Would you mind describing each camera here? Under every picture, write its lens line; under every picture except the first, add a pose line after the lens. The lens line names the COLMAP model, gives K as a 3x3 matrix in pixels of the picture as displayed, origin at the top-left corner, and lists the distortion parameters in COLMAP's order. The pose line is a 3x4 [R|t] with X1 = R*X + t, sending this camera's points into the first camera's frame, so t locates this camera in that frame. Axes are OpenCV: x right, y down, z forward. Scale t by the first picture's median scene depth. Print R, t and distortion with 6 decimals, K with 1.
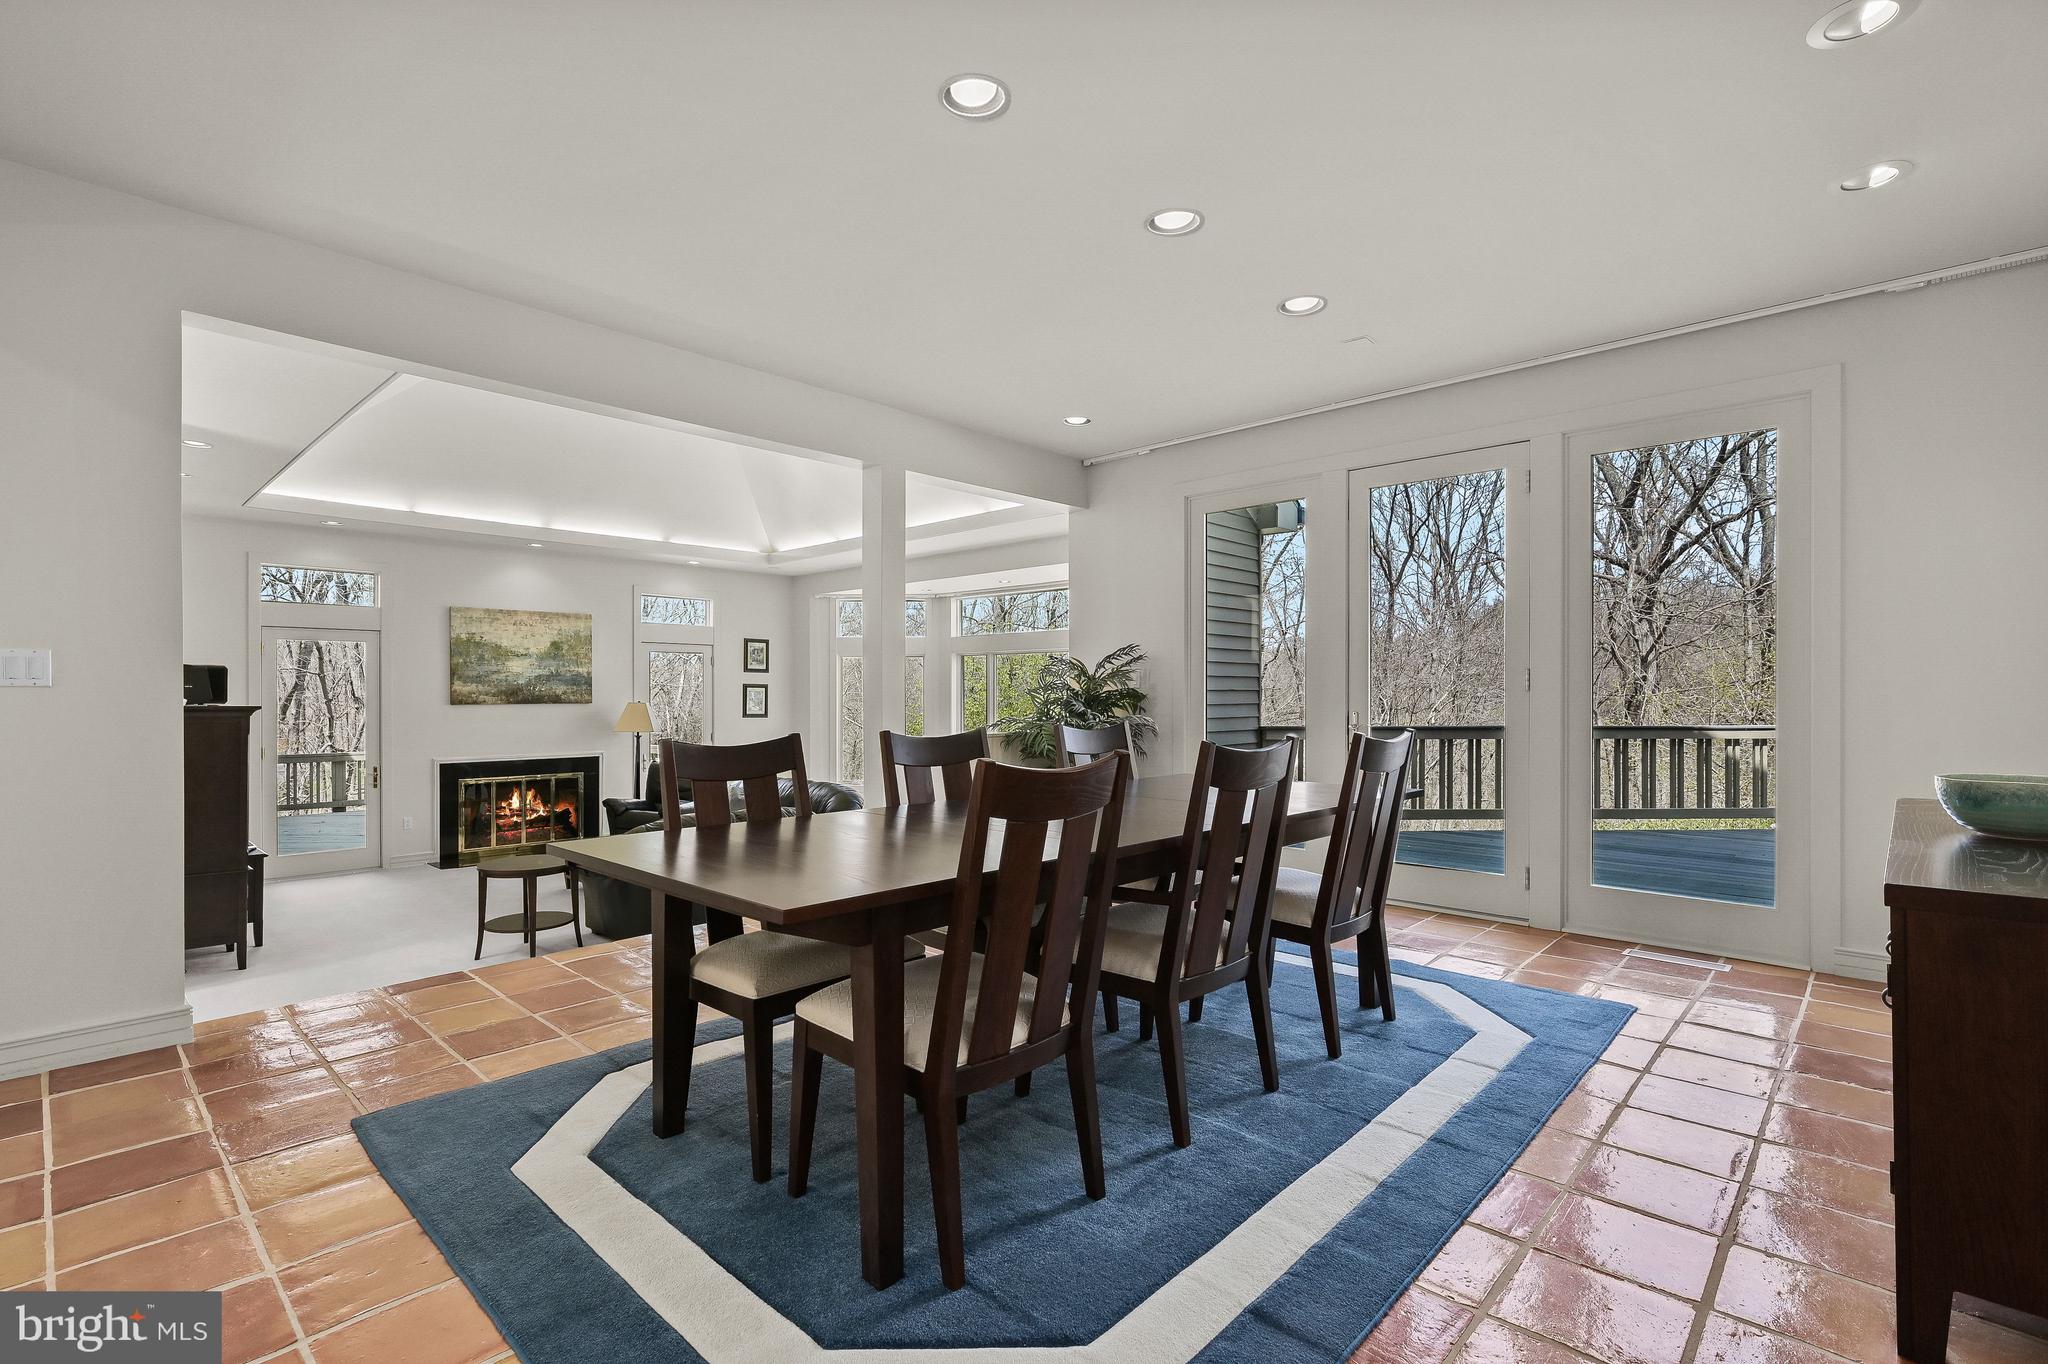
lens RADIAL K [[927.3, 0, 1020.3], [0, 927.3, 689.7], [0, 0, 1]] dist [0.004282, 0.000288]
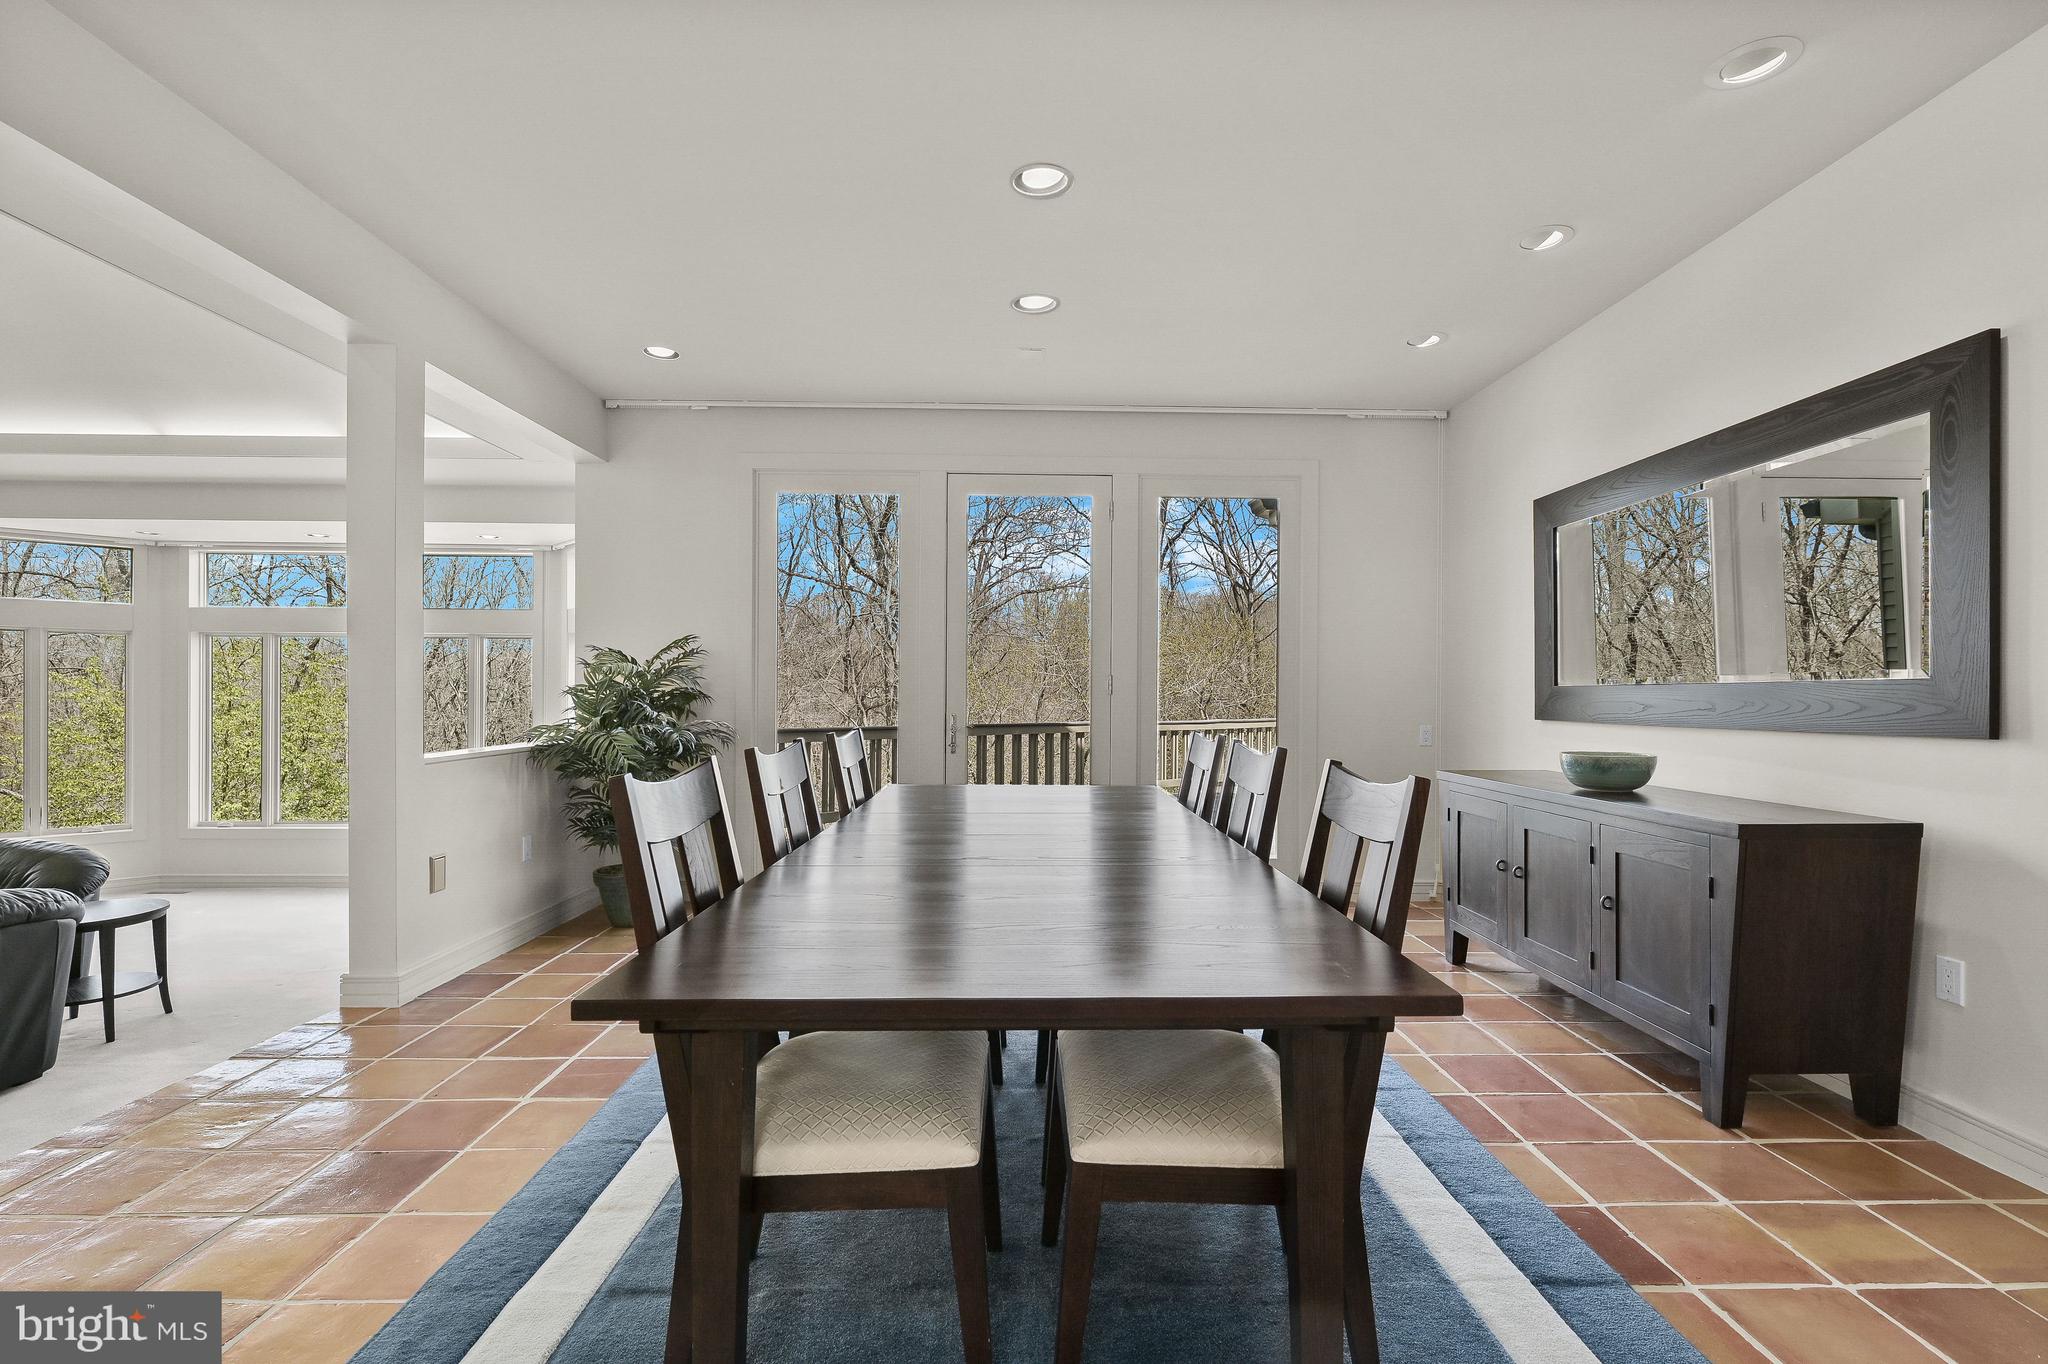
lens RADIAL K [[927.3, 0, 1034.2], [0, 927.3, 692.5], [0, 0, 1]] dist [0.004282, 0.000288]
pose [[0.704610, 0.014161, 0.709453, -0.241180], [-0.010860, 0.999899, -0.009173, 0.011666], [-0.709512, -0.001241, 0.704693, 0.163328]]
